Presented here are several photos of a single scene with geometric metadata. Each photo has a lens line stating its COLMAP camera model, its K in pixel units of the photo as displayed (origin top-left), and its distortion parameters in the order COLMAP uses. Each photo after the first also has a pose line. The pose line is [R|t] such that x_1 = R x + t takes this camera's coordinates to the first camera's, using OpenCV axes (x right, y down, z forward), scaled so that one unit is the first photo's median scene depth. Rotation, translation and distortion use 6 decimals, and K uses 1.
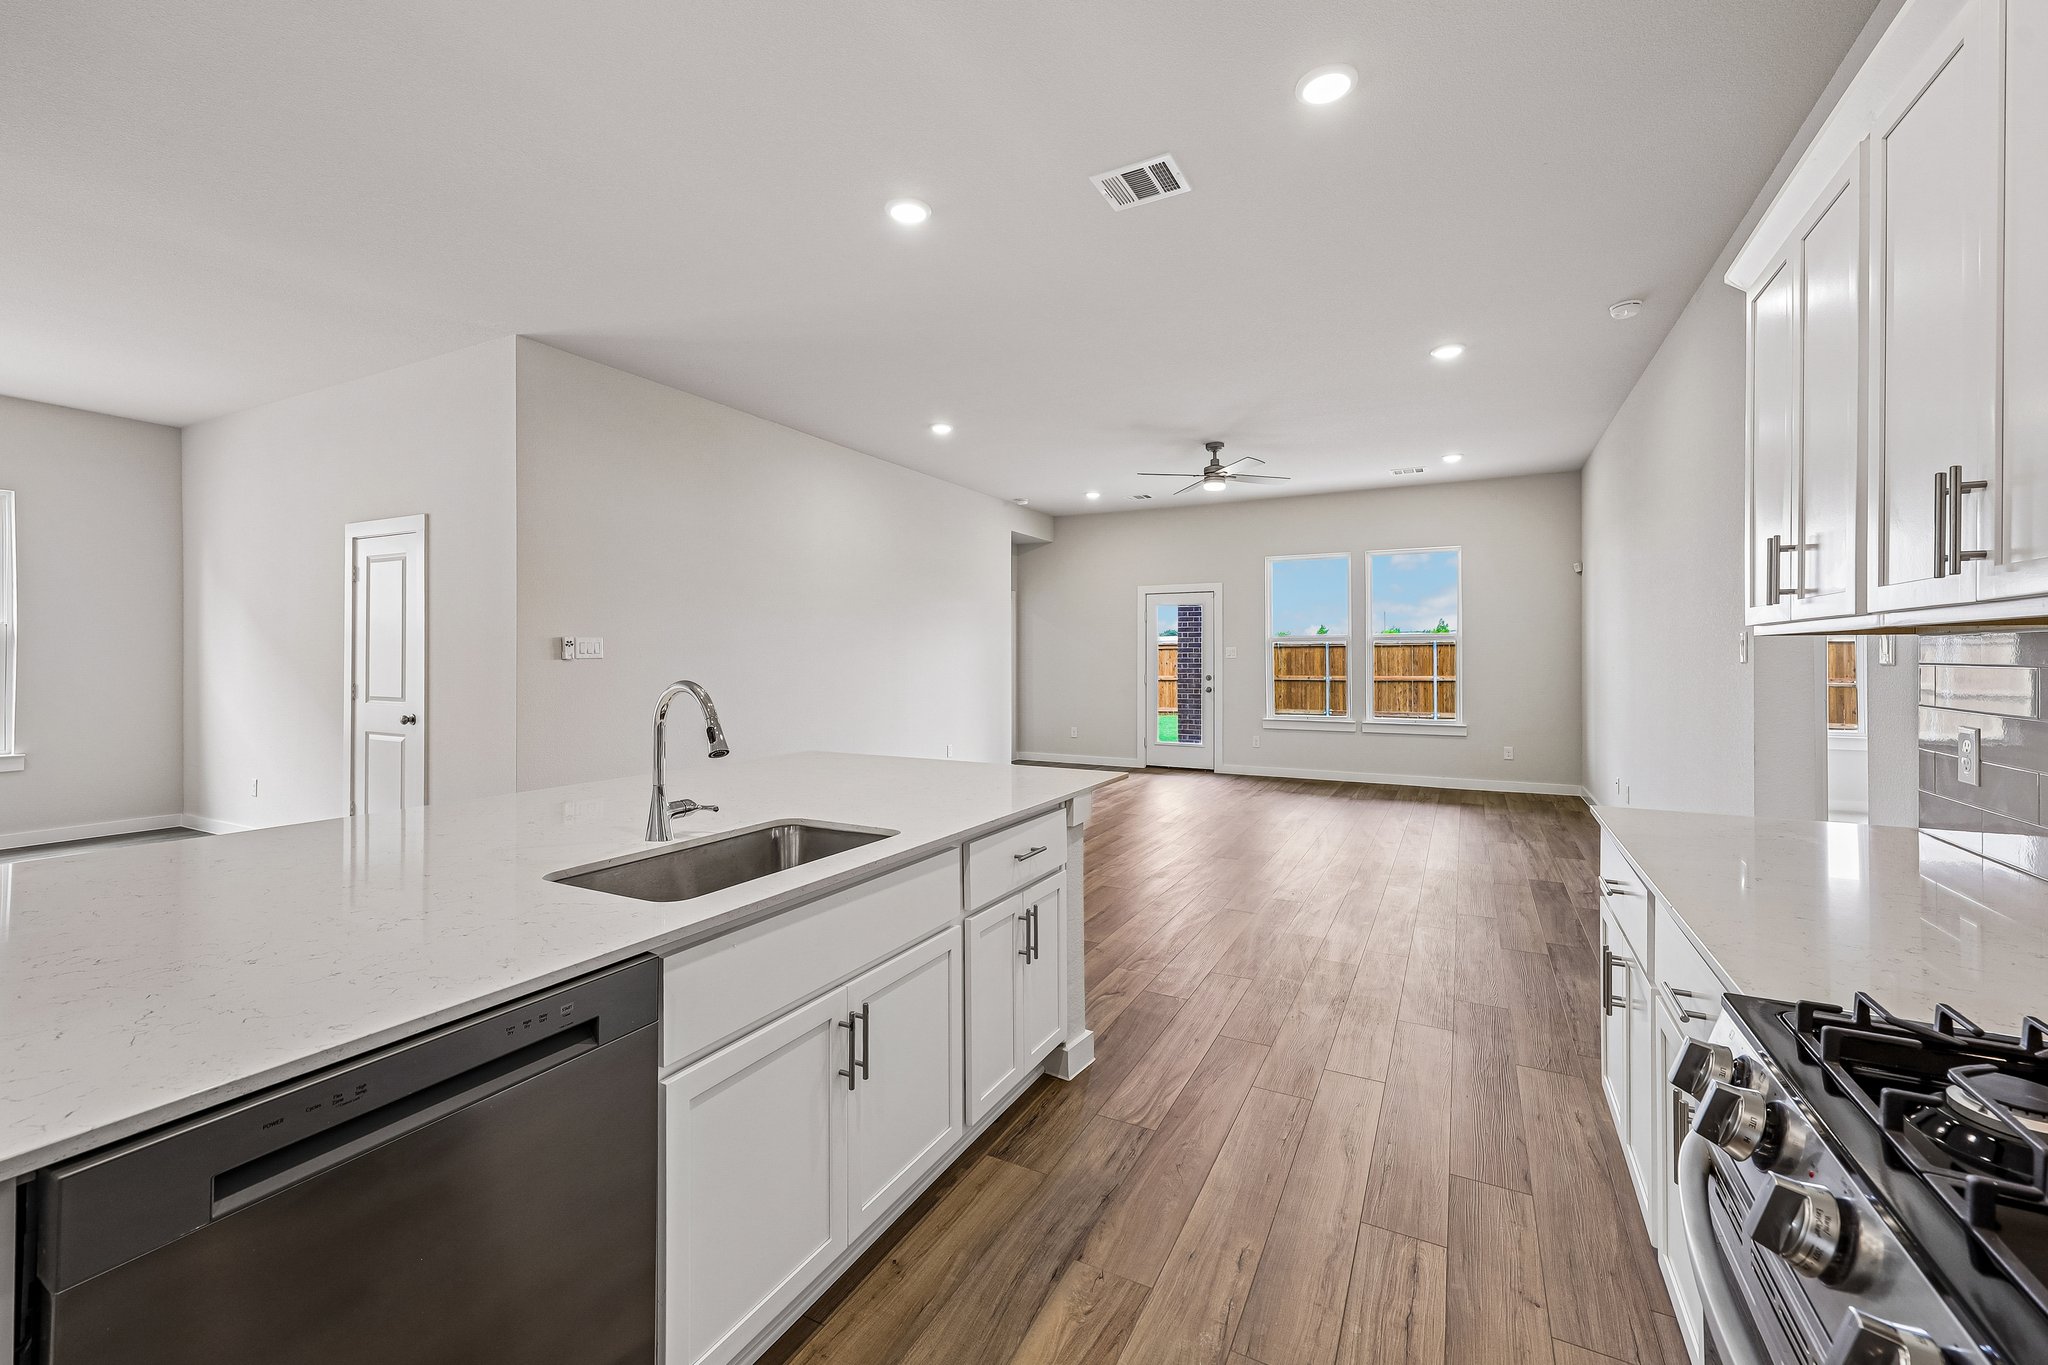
lens RADIAL K [[830.4, 0, 1027.3], [0, 830.4, 658.3], [0, 0, 1]] dist [0.009591, 0.001528]
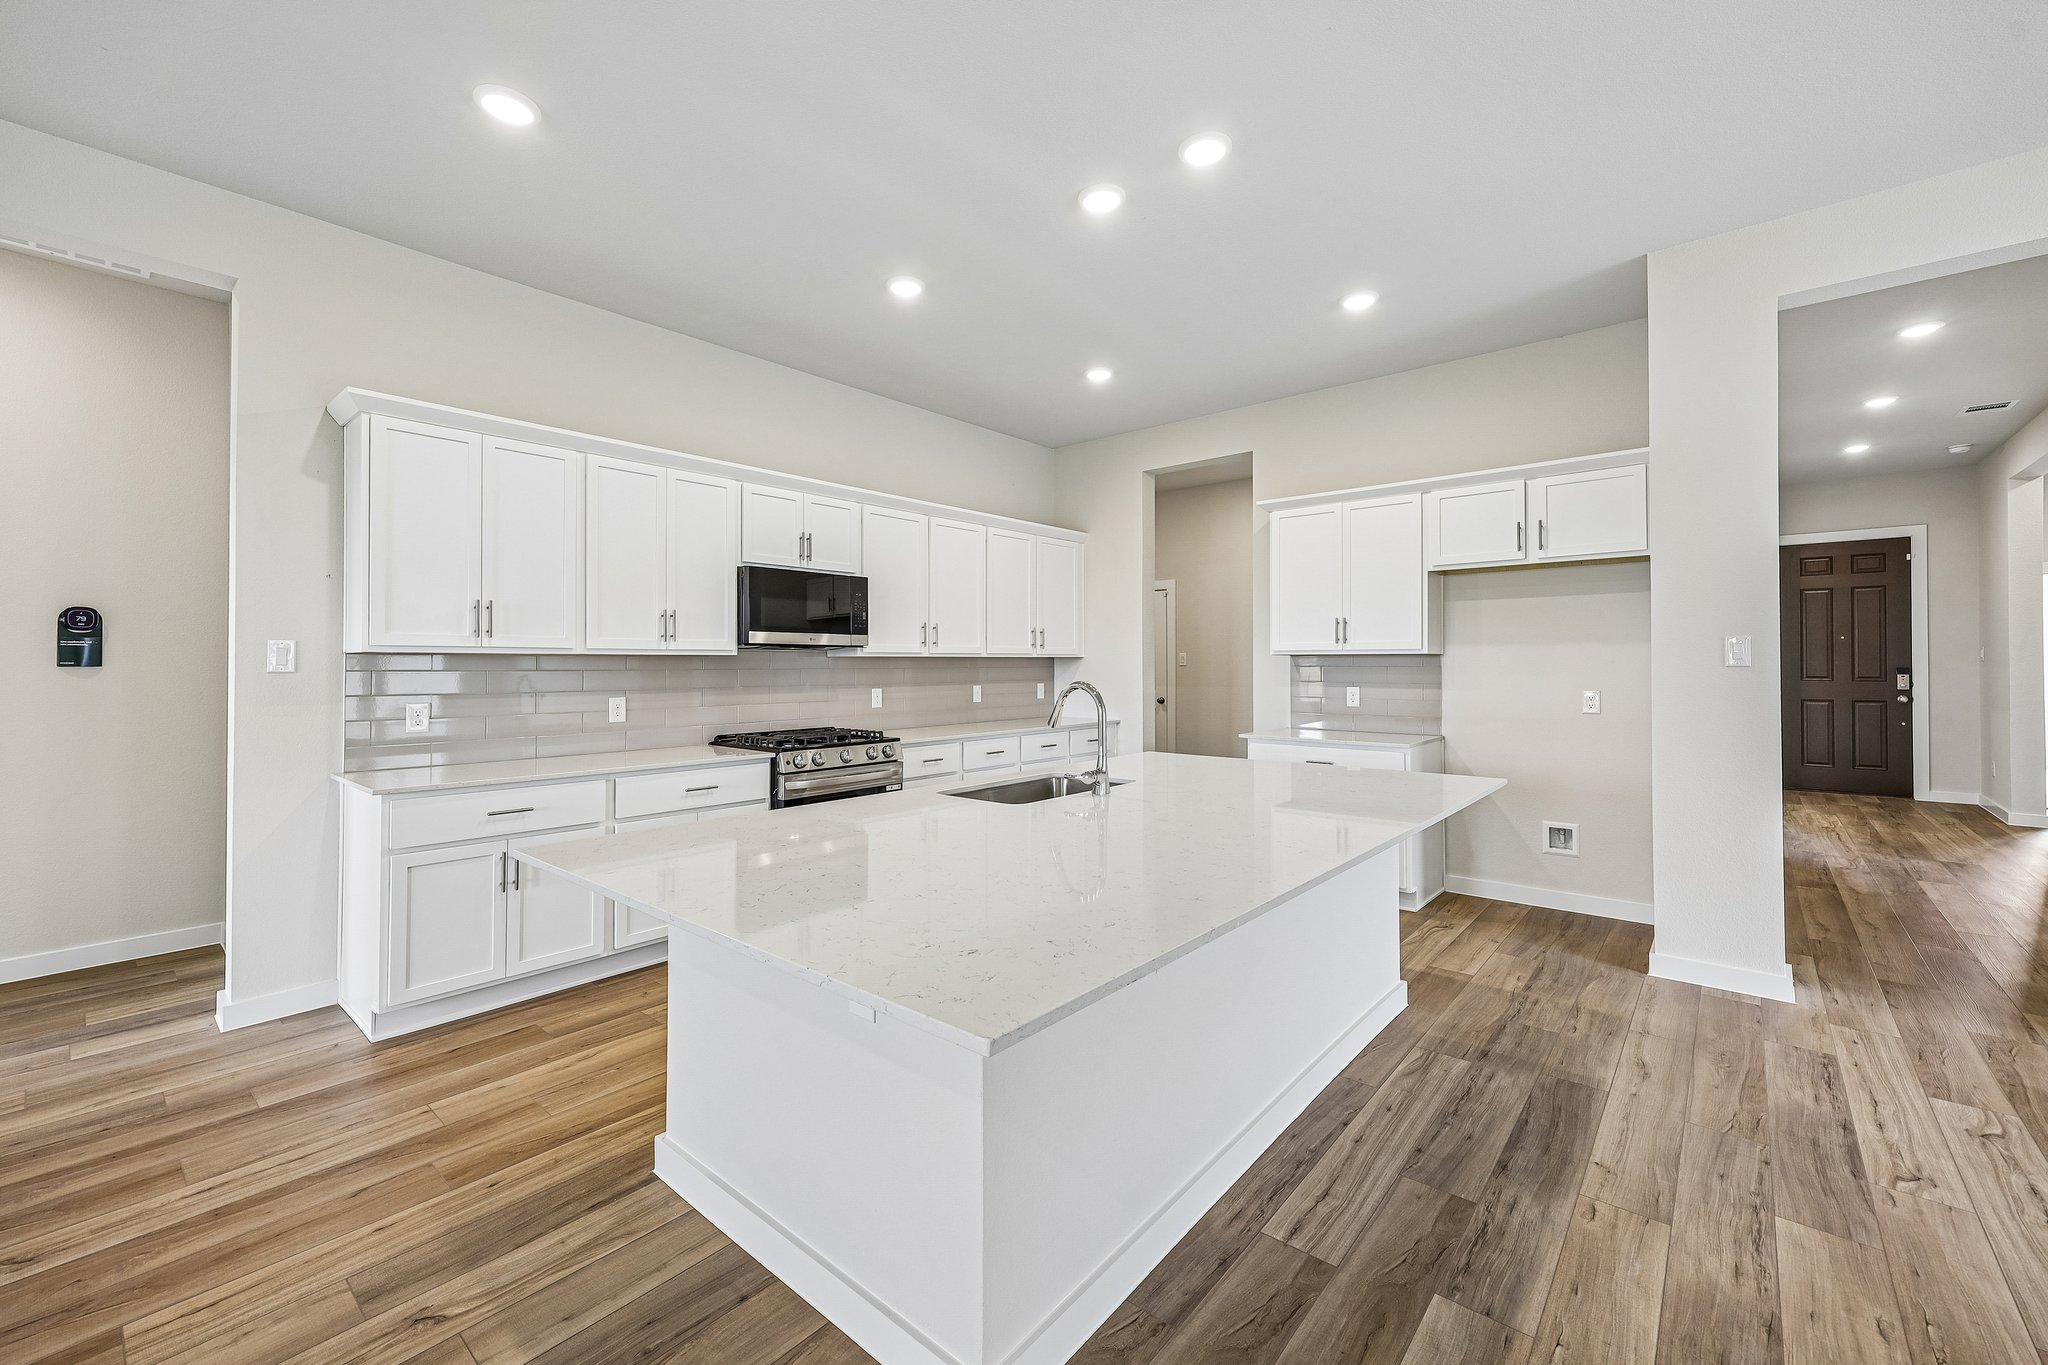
lens RADIAL K [[830.4, 0, 1031.1], [0, 830.4, 653.2], [0, 0, 1]] dist [0.009591, 0.001528]
pose [[-0.975990, 0.006410, 0.217719, -0.181742], [0.003227, 0.999883, -0.014971, 0.000229], [-0.217790, -0.013909, -0.975897, 0.694717]]
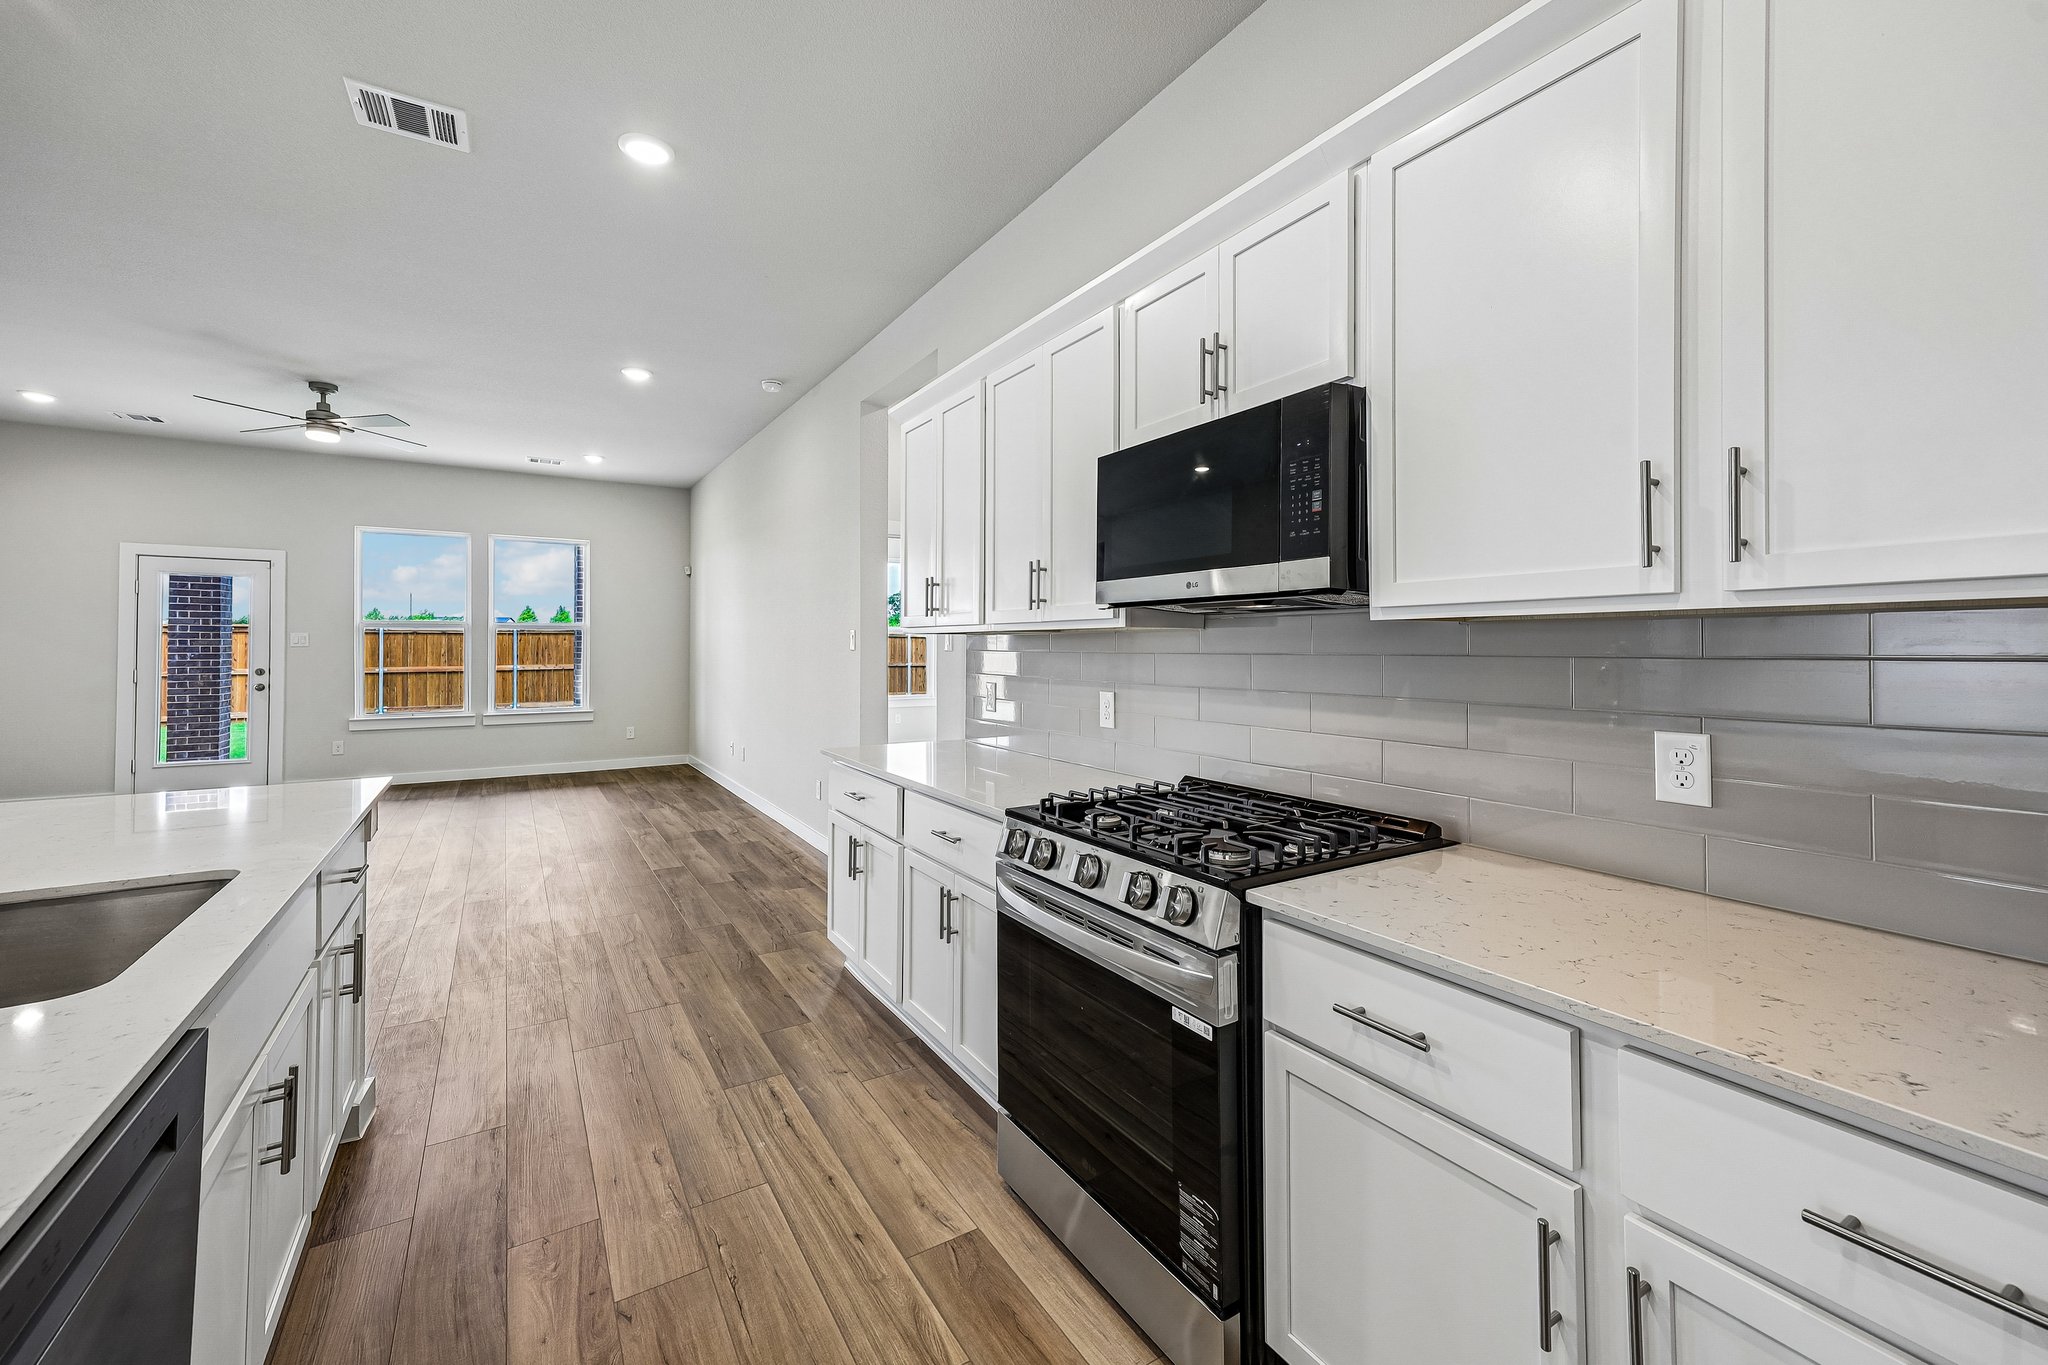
lens RADIAL K [[830.4, 0, 1029.7], [0, 830.4, 641.4], [0, 0, 1]] dist [0.009591, 0.001528]
pose [[0.500157, 0.007341, 0.865903, -0.137386], [-0.001683, 0.999970, -0.007505, -0.000003], [-0.865933, 0.002296, 0.500155, -0.011894]]
